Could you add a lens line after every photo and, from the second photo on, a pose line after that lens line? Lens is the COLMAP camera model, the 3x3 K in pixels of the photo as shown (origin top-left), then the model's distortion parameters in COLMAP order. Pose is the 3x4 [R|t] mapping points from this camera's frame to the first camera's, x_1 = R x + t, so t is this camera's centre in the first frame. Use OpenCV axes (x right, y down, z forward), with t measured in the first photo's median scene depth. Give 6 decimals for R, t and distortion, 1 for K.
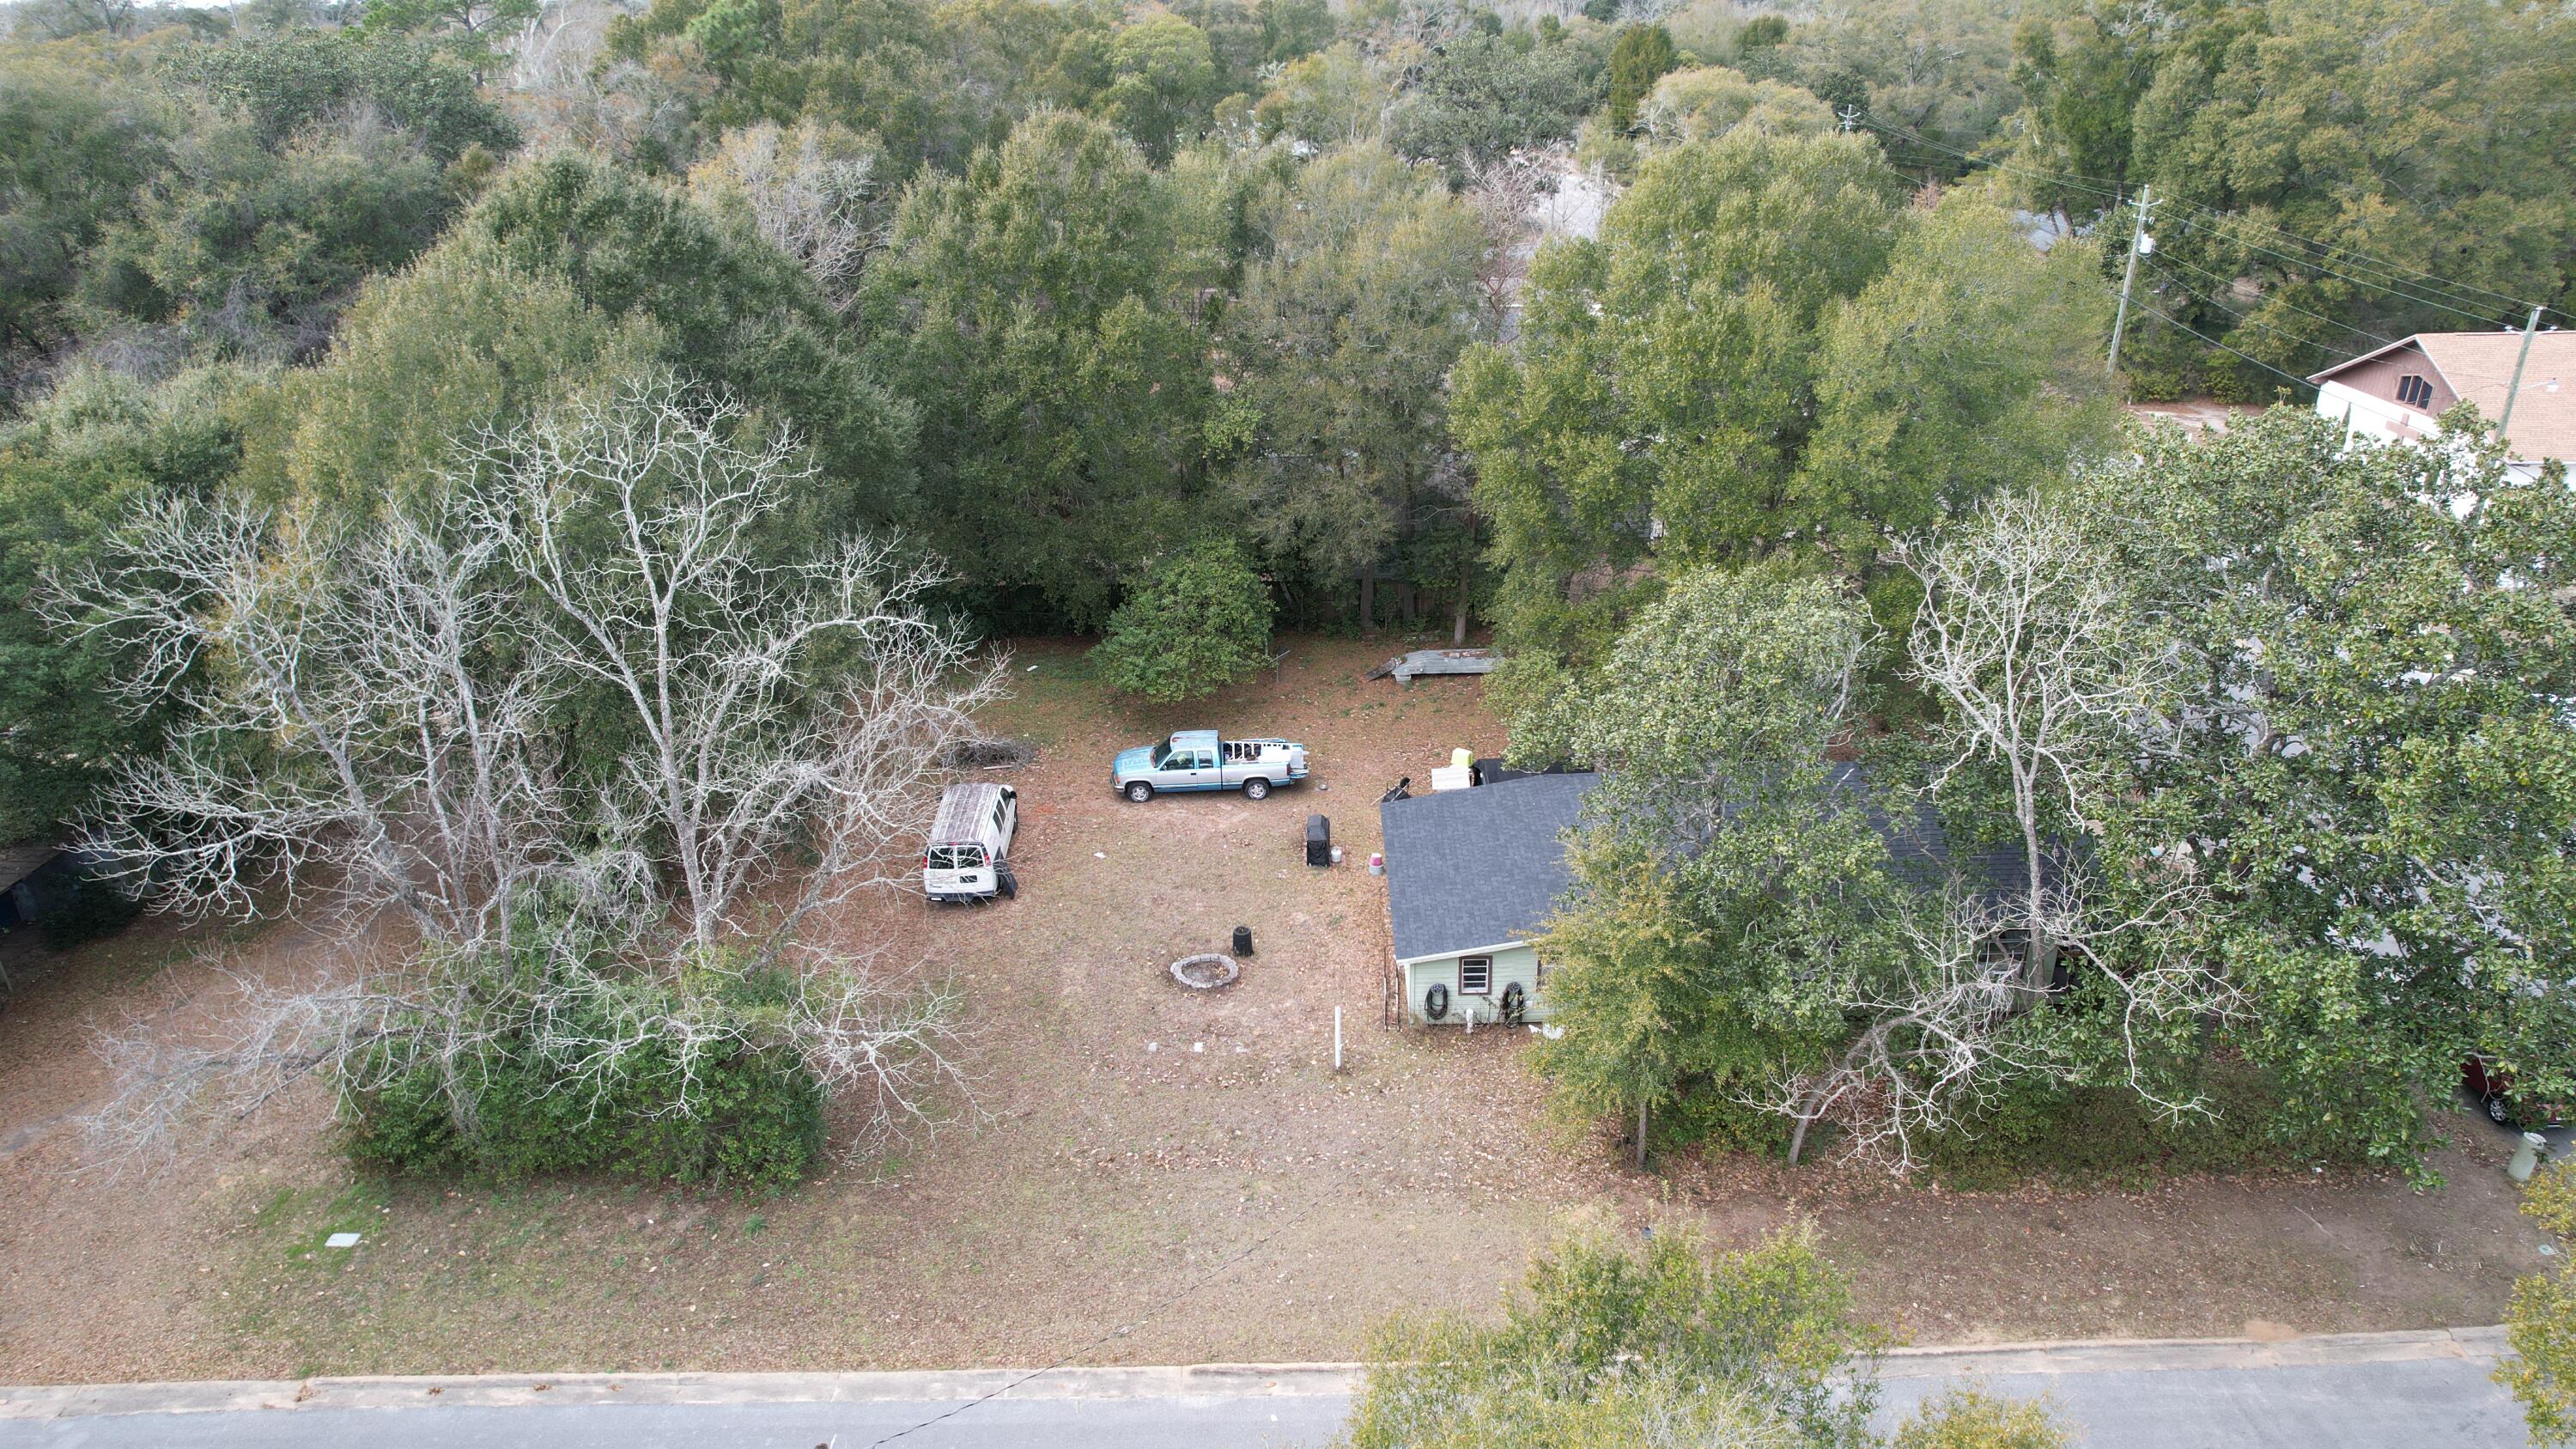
lens RADIAL K [[1650.1, 0, 1306.1], [0, 1650.1, 732.5], [0, 0, 1]] dist [-0.090210, 0.089117]
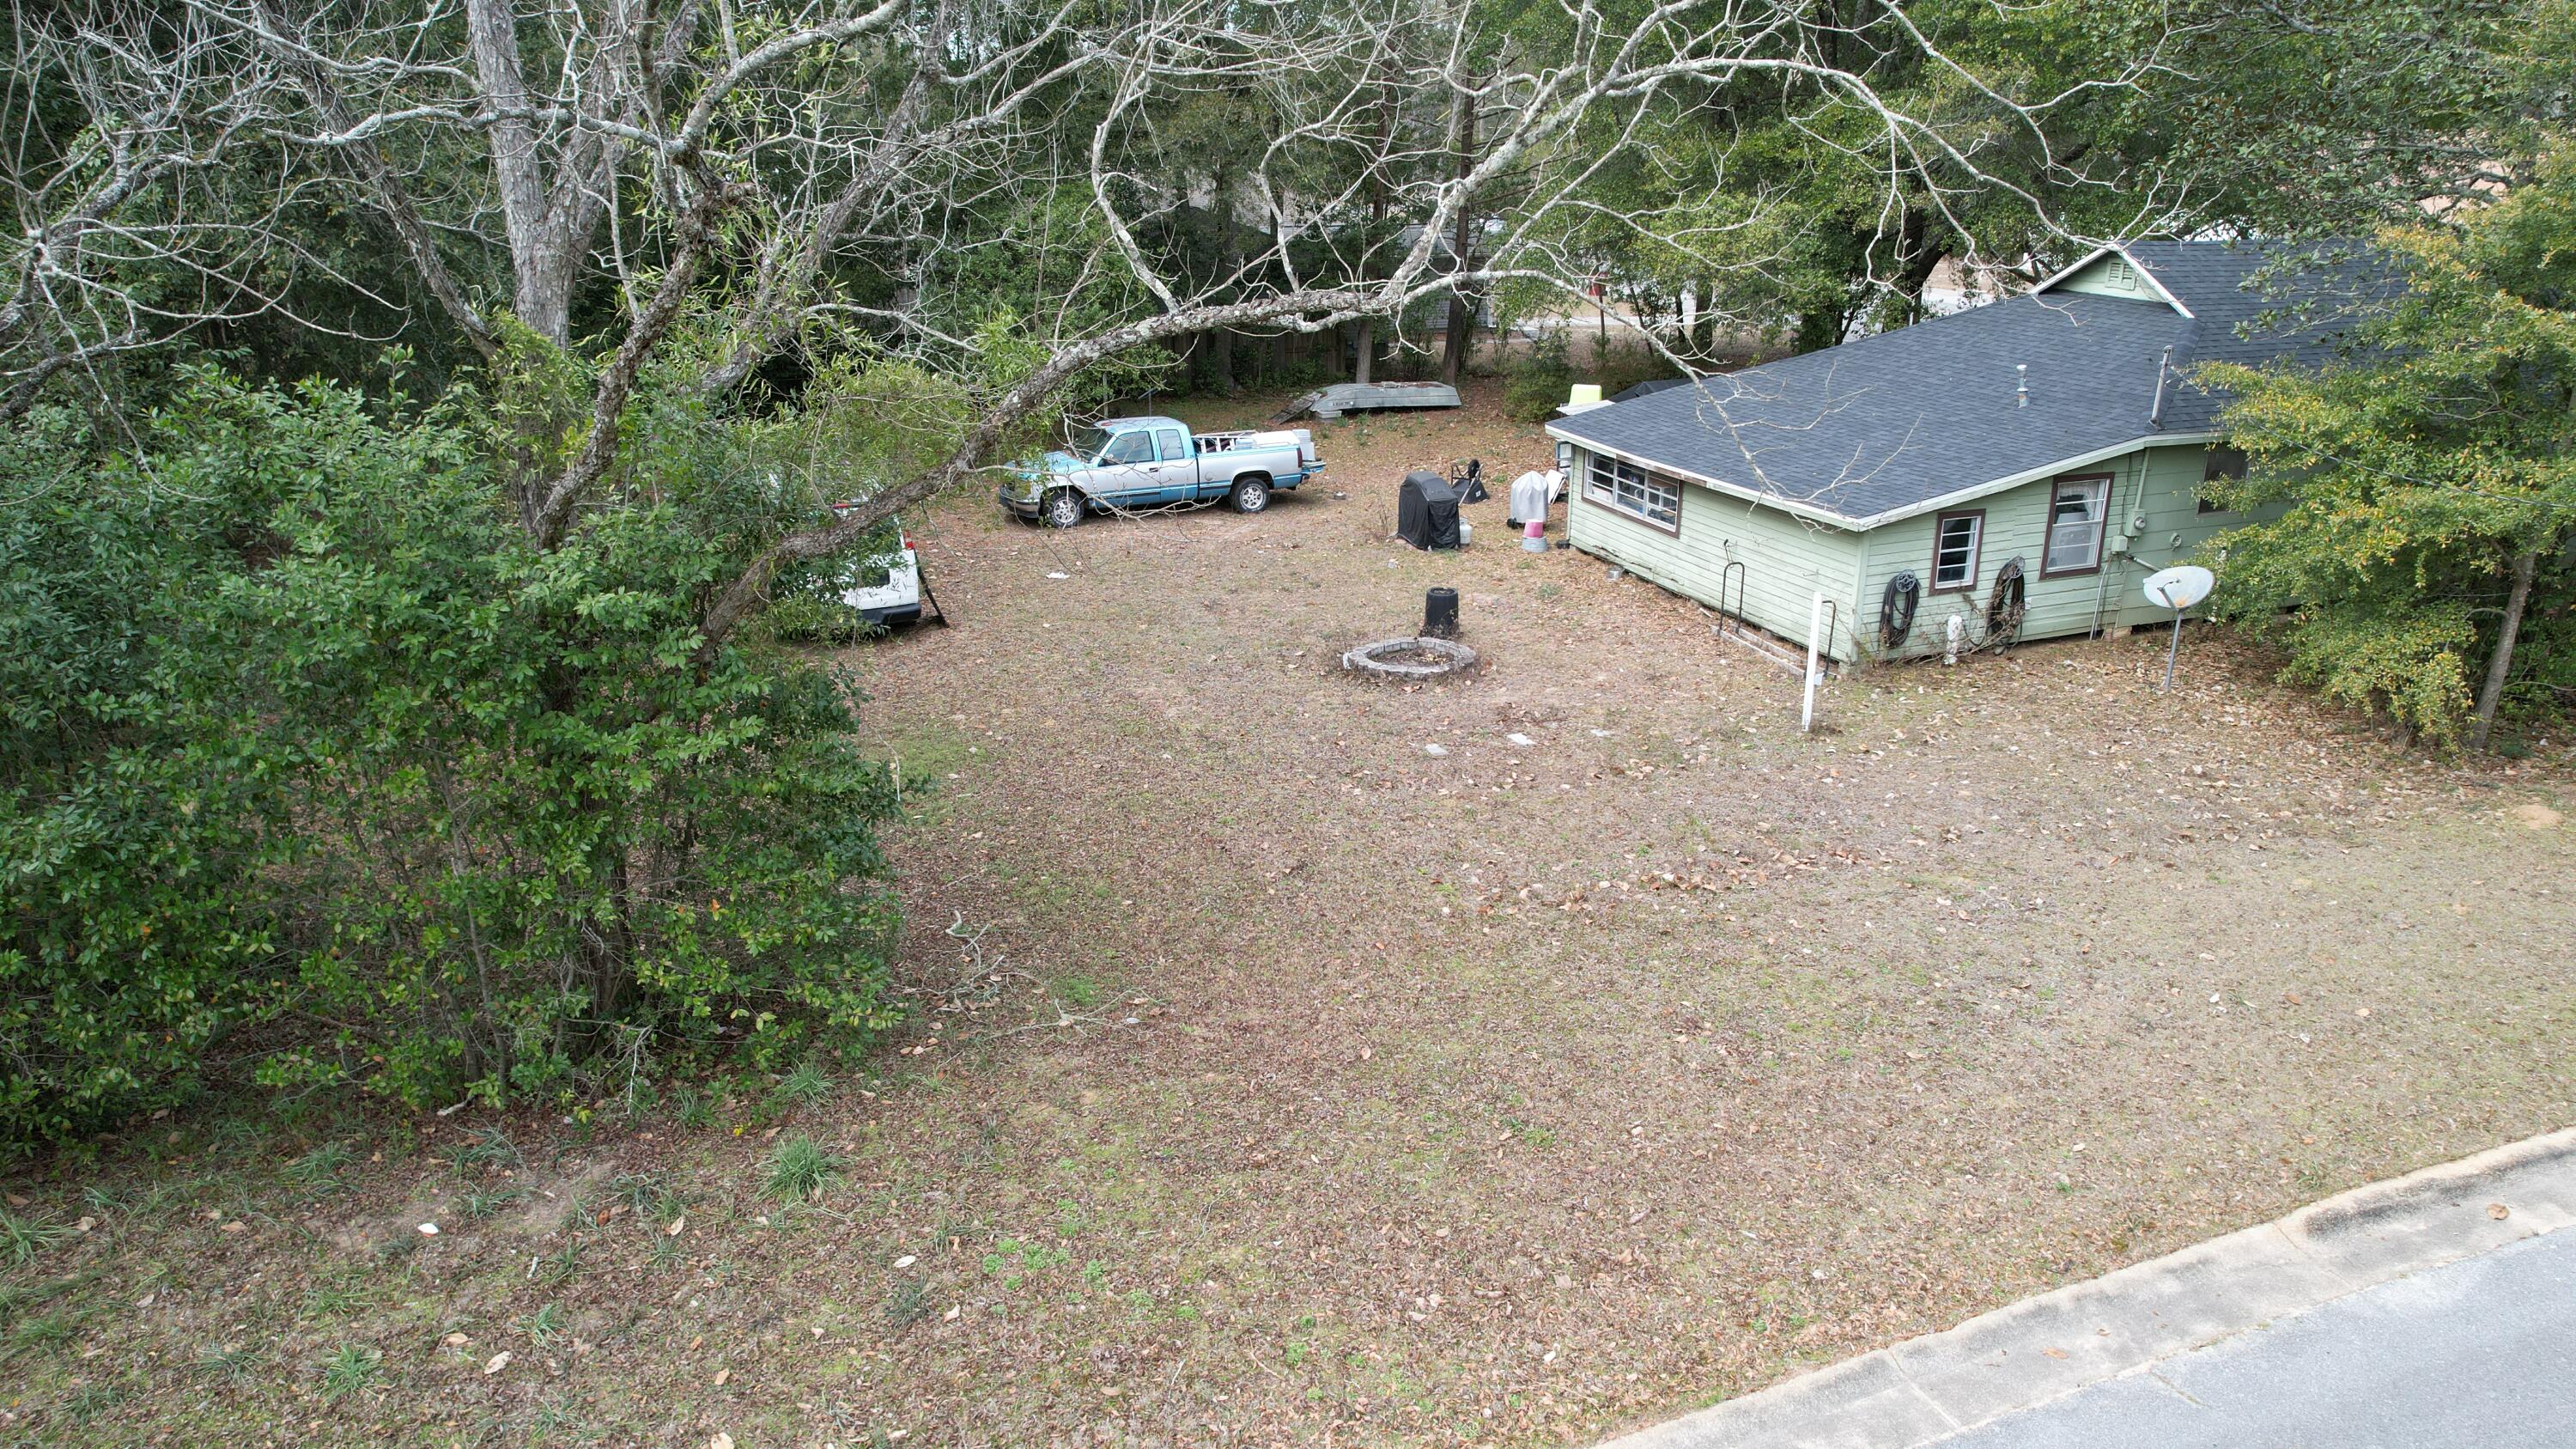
lens RADIAL K [[1650.1, 0, 1306.1], [0, 1650.1, 732.5], [0, 0, 1]] dist [-0.090210, 0.089117]
pose [[0.934620, -0.101606, 0.340824, -0.293921], [0.133482, 0.988479, -0.071356, 0.216205], [-0.329647, 0.112184, 0.937415, 0.561394]]
